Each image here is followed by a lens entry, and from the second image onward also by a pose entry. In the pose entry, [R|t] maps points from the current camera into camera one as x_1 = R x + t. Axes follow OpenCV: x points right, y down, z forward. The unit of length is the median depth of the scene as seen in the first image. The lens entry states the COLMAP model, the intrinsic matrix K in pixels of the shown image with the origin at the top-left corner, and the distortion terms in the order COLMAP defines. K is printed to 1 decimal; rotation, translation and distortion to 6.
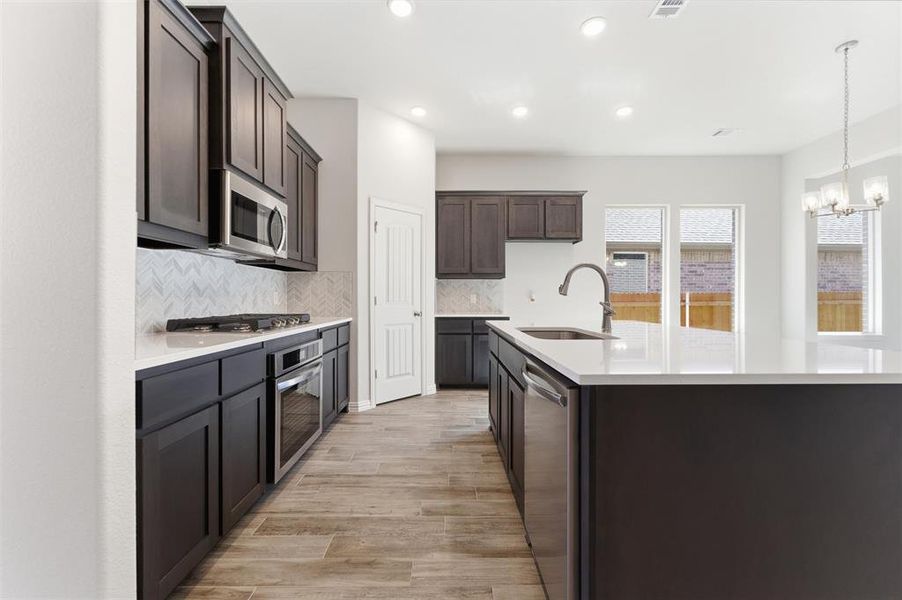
lens RADIAL K [[370.2, 0, 451.3], [0, 370.2, 295.2], [0, 0, 1]] dist [-0.000302, 0.000233]
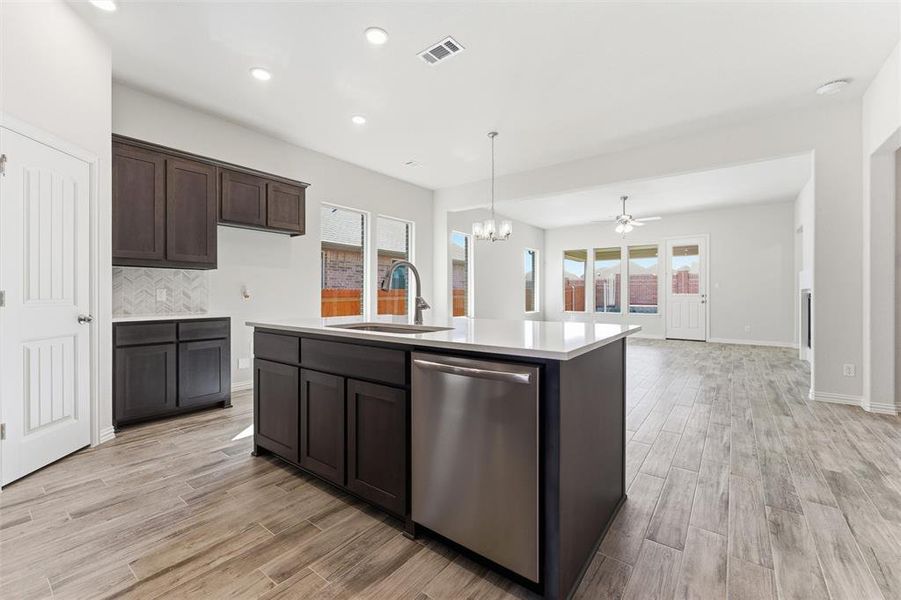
lens RADIAL K [[373.6, 0, 450.3], [0, 373.6, 290.3], [0, 0, 1]] dist [-0.001135, -0.000084]
pose [[0.612513, 0.007542, 0.790425, -0.201097], [-0.004748, 0.999972, -0.005862, 0.002189], [-0.790447, -0.000162, 0.612531, 0.113275]]
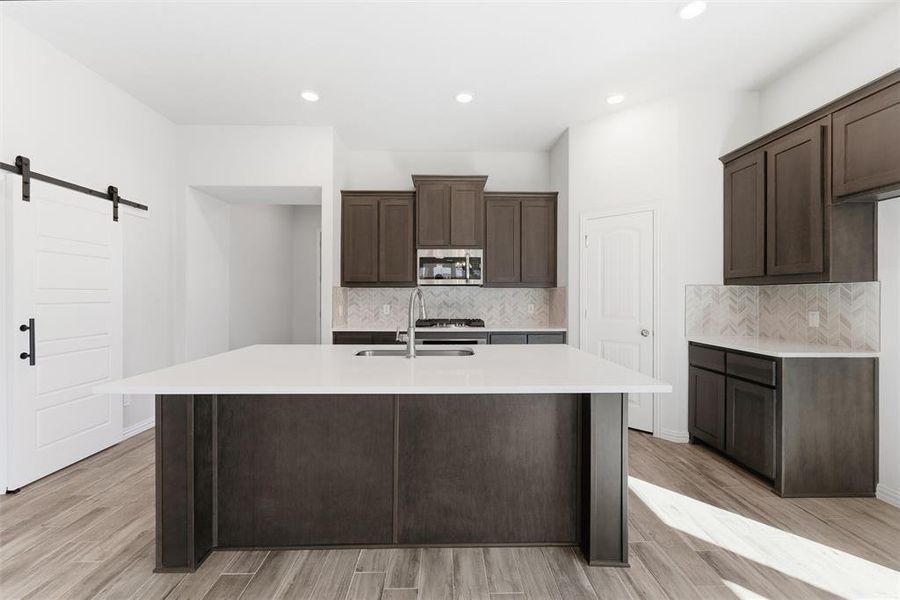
lens RADIAL K [[369.3, 0, 450.3], [0, 369.3, 295.2], [0, 0, 1]] dist [-0.000302, 0.000233]
pose [[0.016740, 0.002671, -0.999856, 0.683656], [0.008201, 0.999962, 0.002809, -0.036347], [0.999826, -0.008247, 0.016718, 0.528721]]
